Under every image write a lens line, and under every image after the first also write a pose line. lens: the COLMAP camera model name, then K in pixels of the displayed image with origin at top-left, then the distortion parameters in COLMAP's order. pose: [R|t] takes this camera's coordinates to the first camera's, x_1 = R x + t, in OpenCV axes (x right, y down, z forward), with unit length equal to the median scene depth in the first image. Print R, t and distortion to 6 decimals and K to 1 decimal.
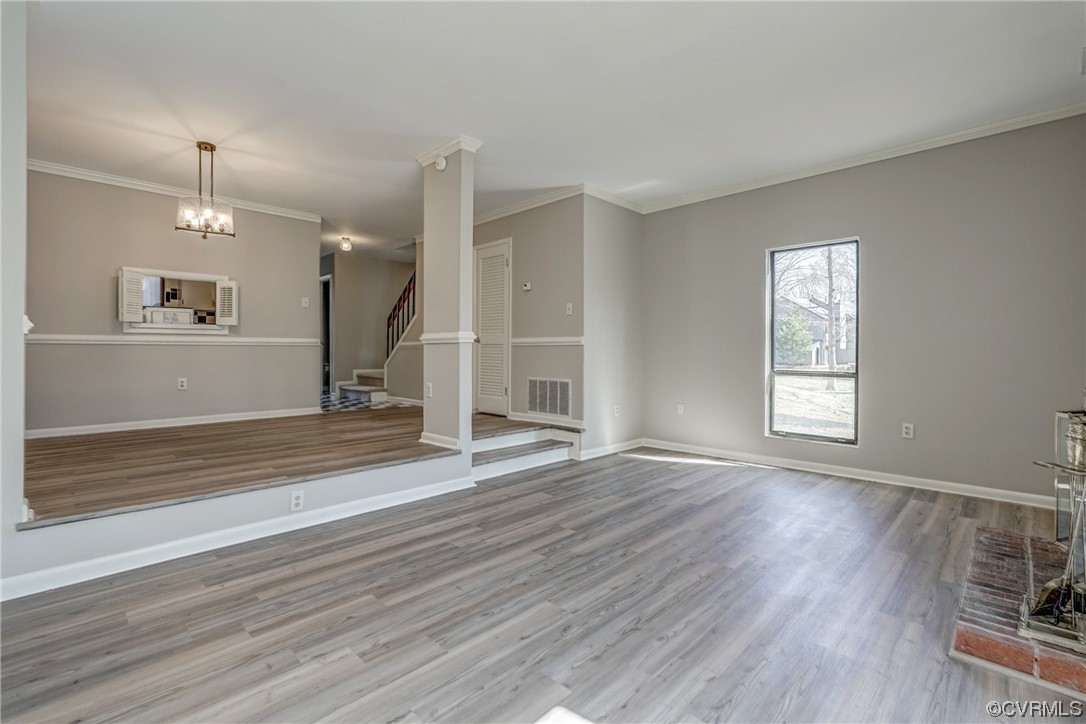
lens RADIAL K [[486.7, 0, 543.3], [0, 486.7, 354.2], [0, 0, 1]] dist [-0.002850, 0.000267]
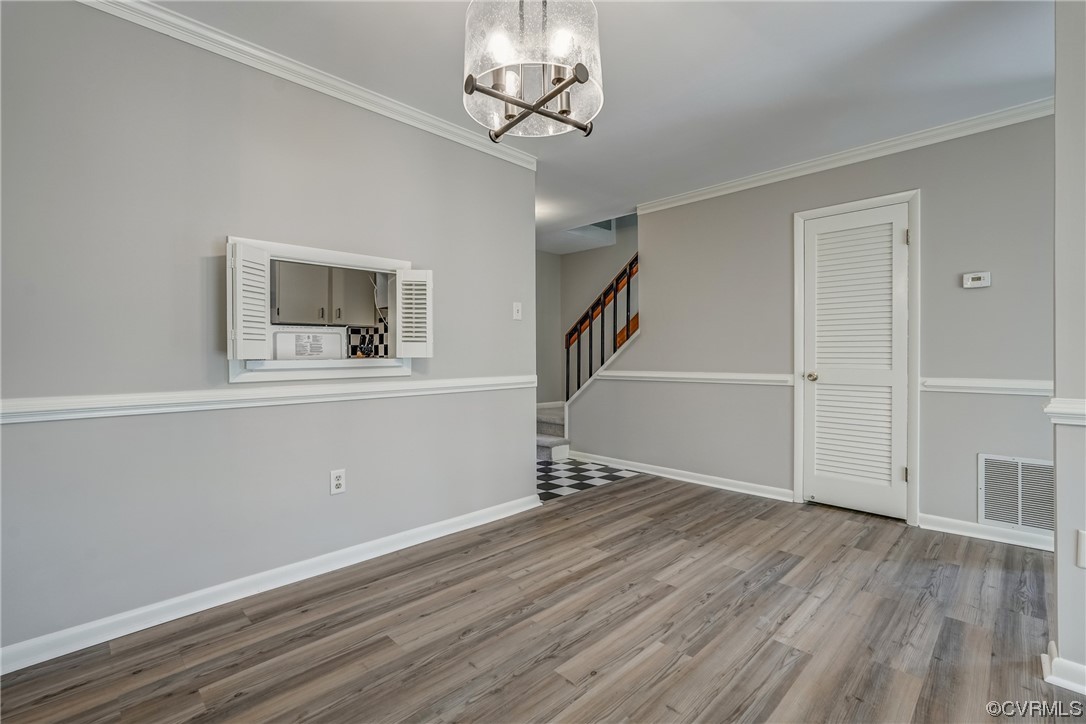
lens RADIAL K [[487.4, 0, 543.0], [0, 487.4, 362.0], [0, 0, 1]] dist [-0.003197, -0.000120]
pose [[0.999992, -0.003645, -0.001667, -0.512851], [0.003665, 0.999924, 0.011794, -0.061036], [0.001624, -0.011800, 0.999929, 0.491822]]
